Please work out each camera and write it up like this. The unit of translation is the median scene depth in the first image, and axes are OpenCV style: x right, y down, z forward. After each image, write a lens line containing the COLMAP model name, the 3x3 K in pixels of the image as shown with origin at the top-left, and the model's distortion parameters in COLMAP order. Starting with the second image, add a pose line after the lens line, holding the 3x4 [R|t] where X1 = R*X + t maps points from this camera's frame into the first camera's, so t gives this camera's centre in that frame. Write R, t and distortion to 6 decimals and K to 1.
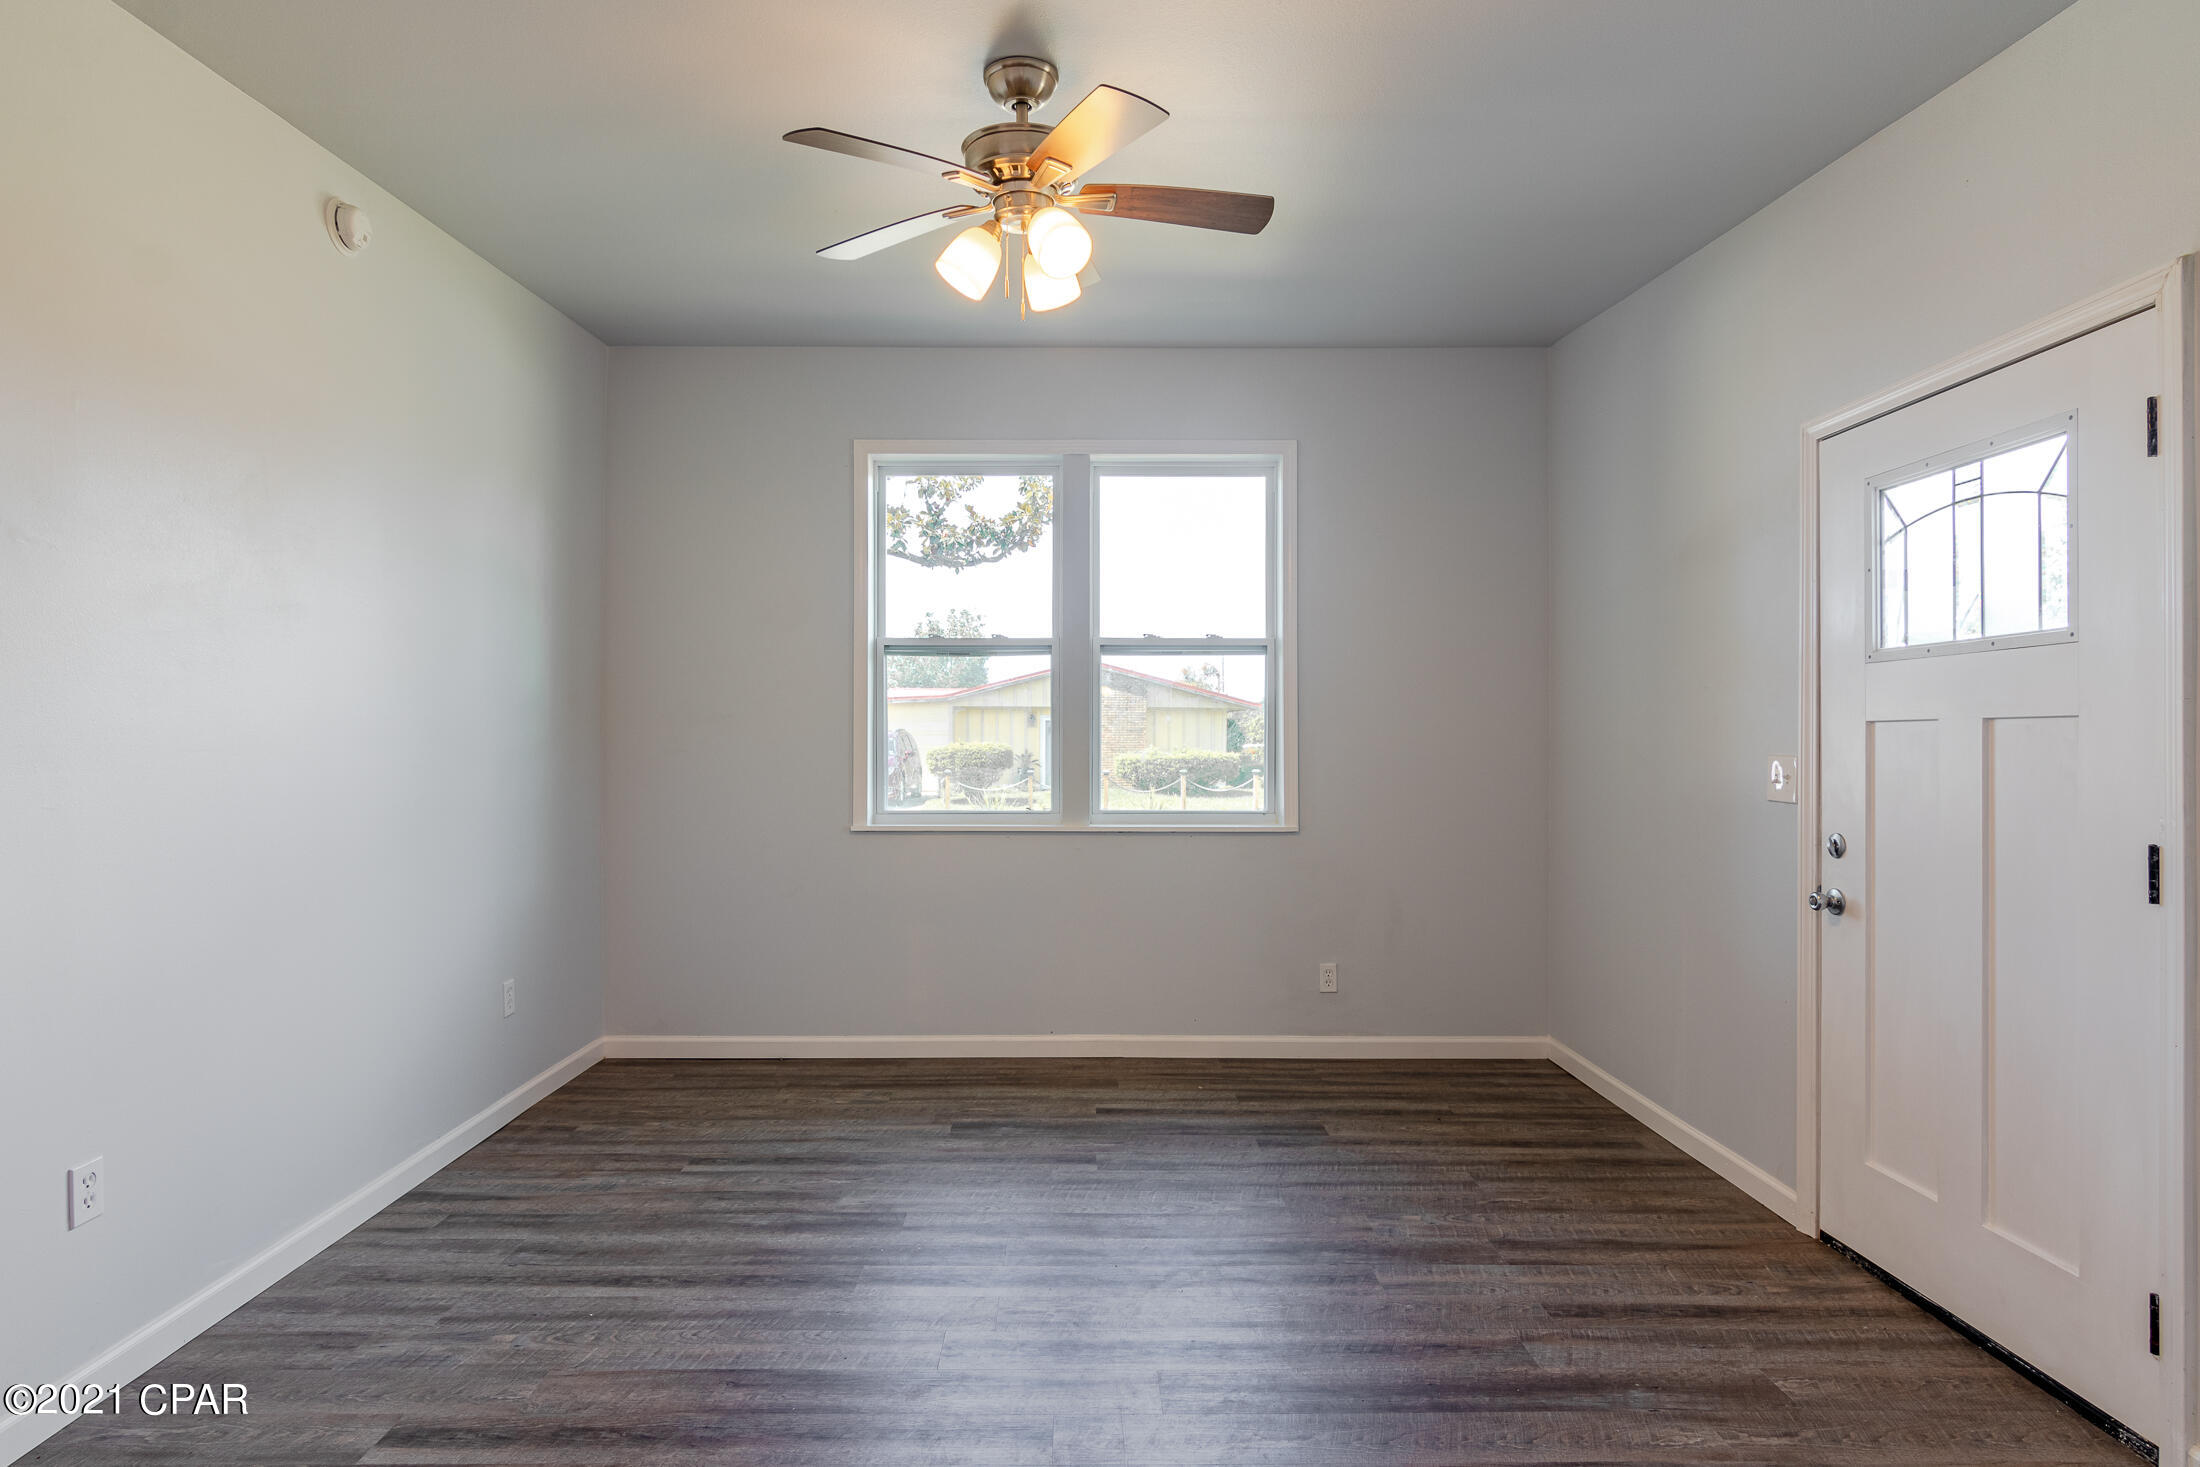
lens RADIAL K [[1144.1, 0, 1081.3], [0, 1144.1, 736.1], [0, 0, 1]] dist [-0.001513, 0.001922]
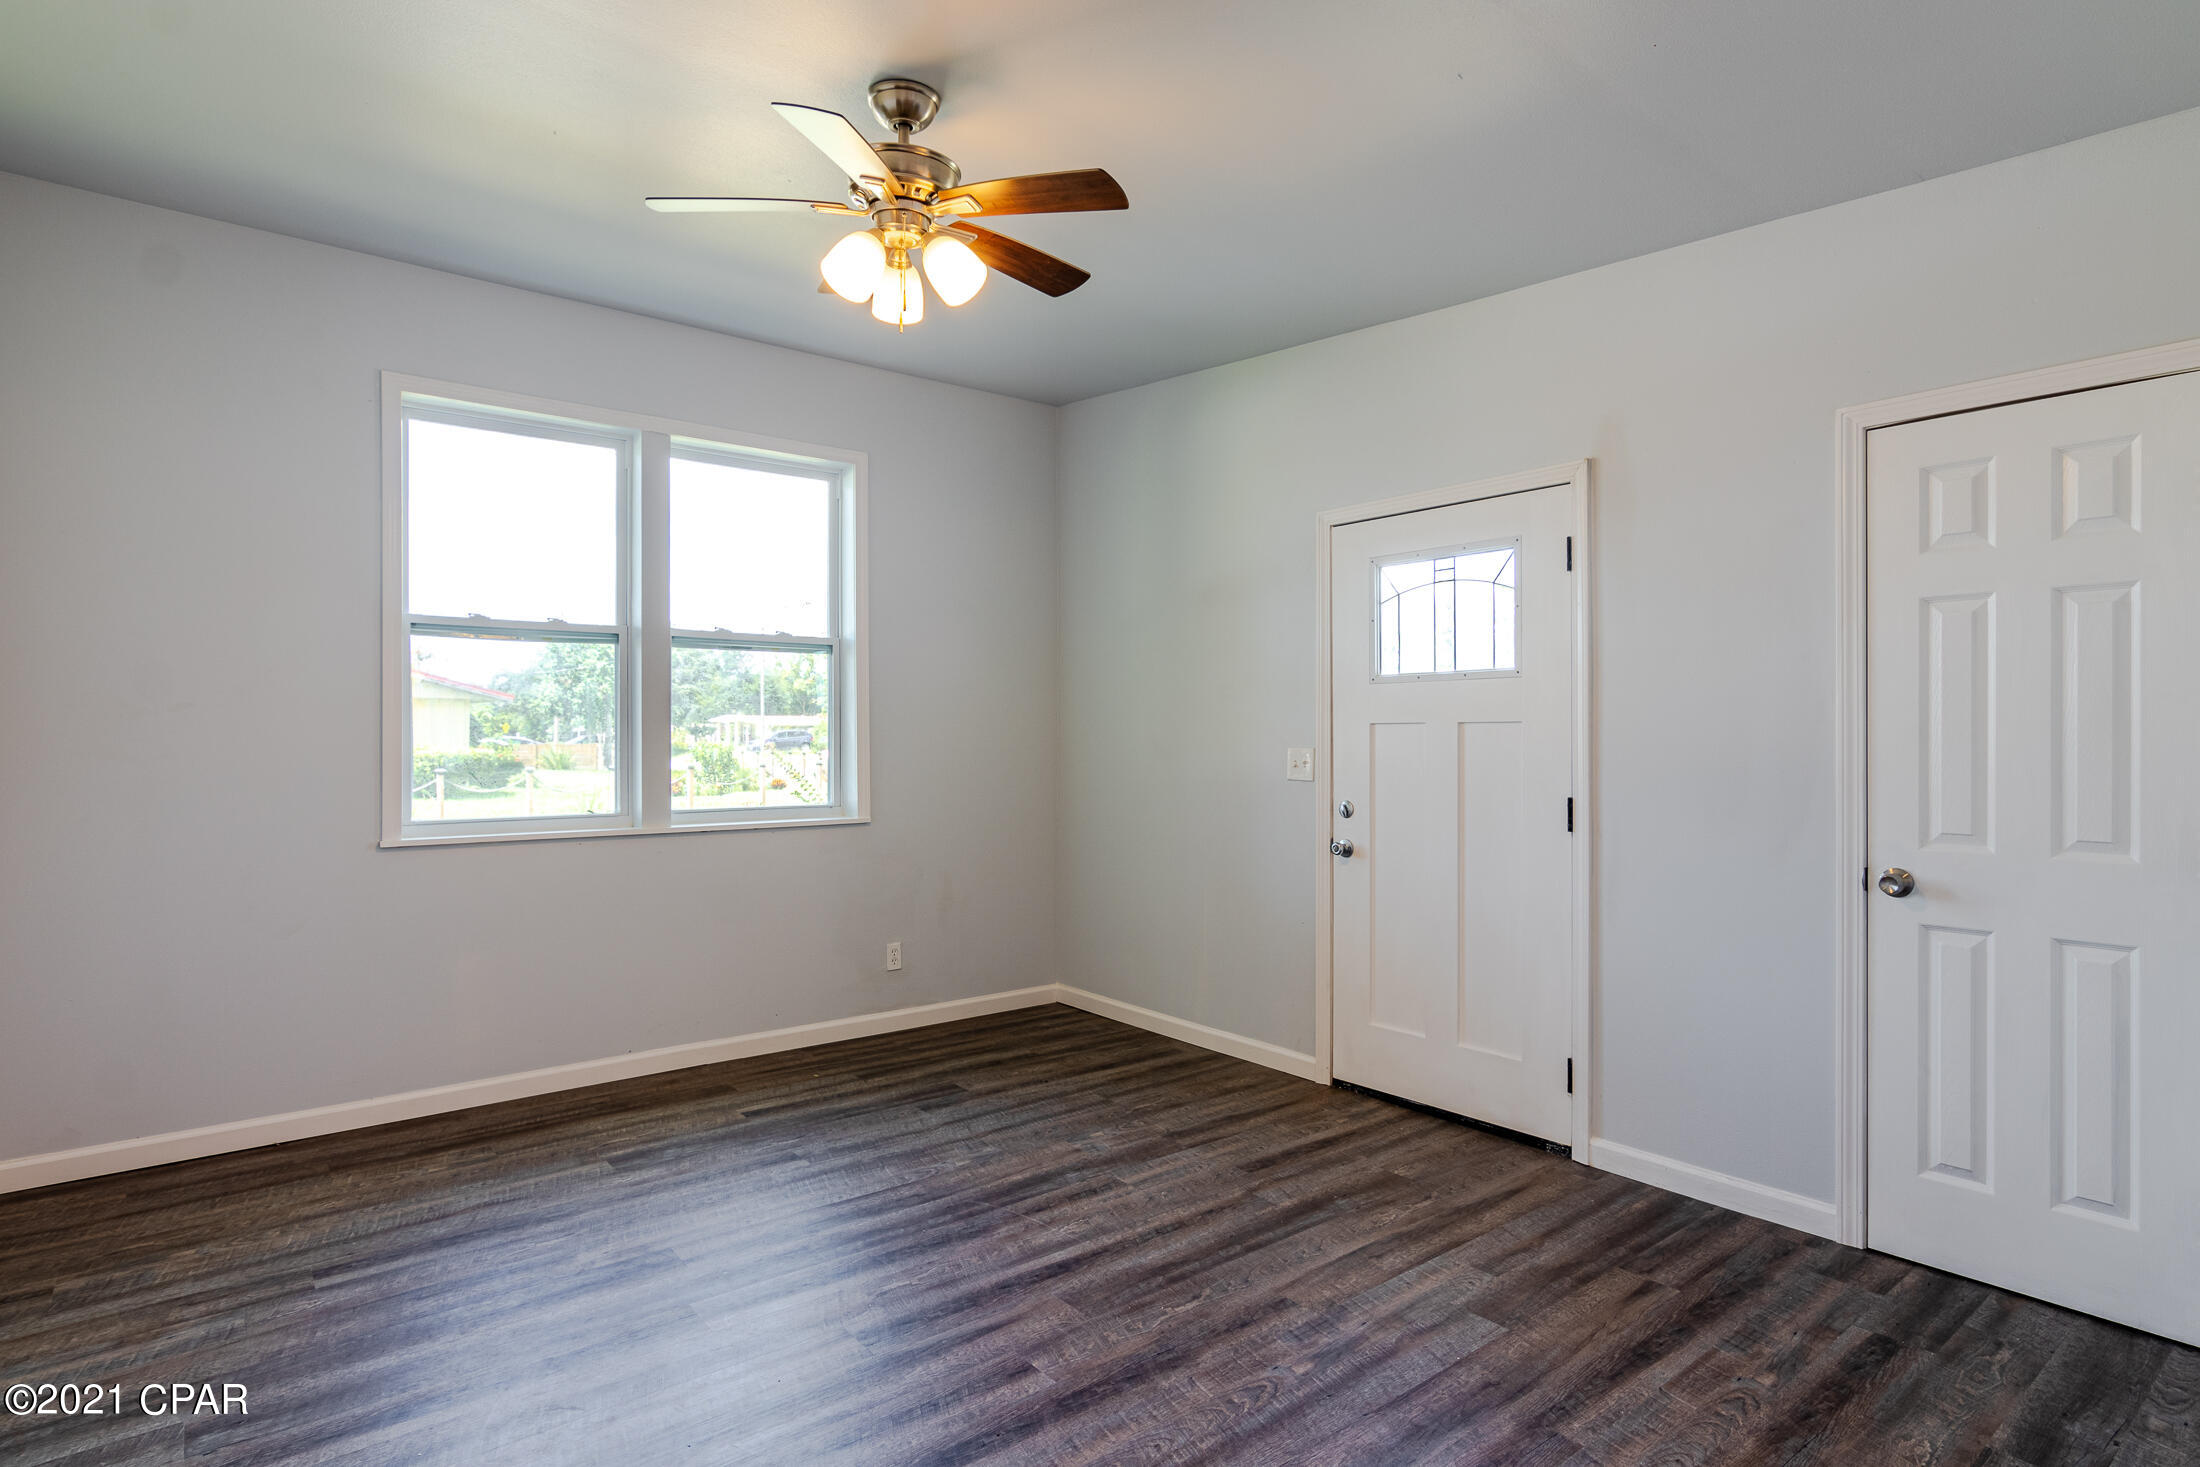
lens RADIAL K [[1144.1, 0, 1081.3], [0, 1144.1, 736.1], [0, 0, 1]] dist [-0.001513, 0.001922]
pose [[0.787401, -0.002567, 0.616436, -0.393733], [-0.001605, 0.999979, 0.006215, -0.004084], [-0.616439, -0.005883, 0.787380, 0.056873]]
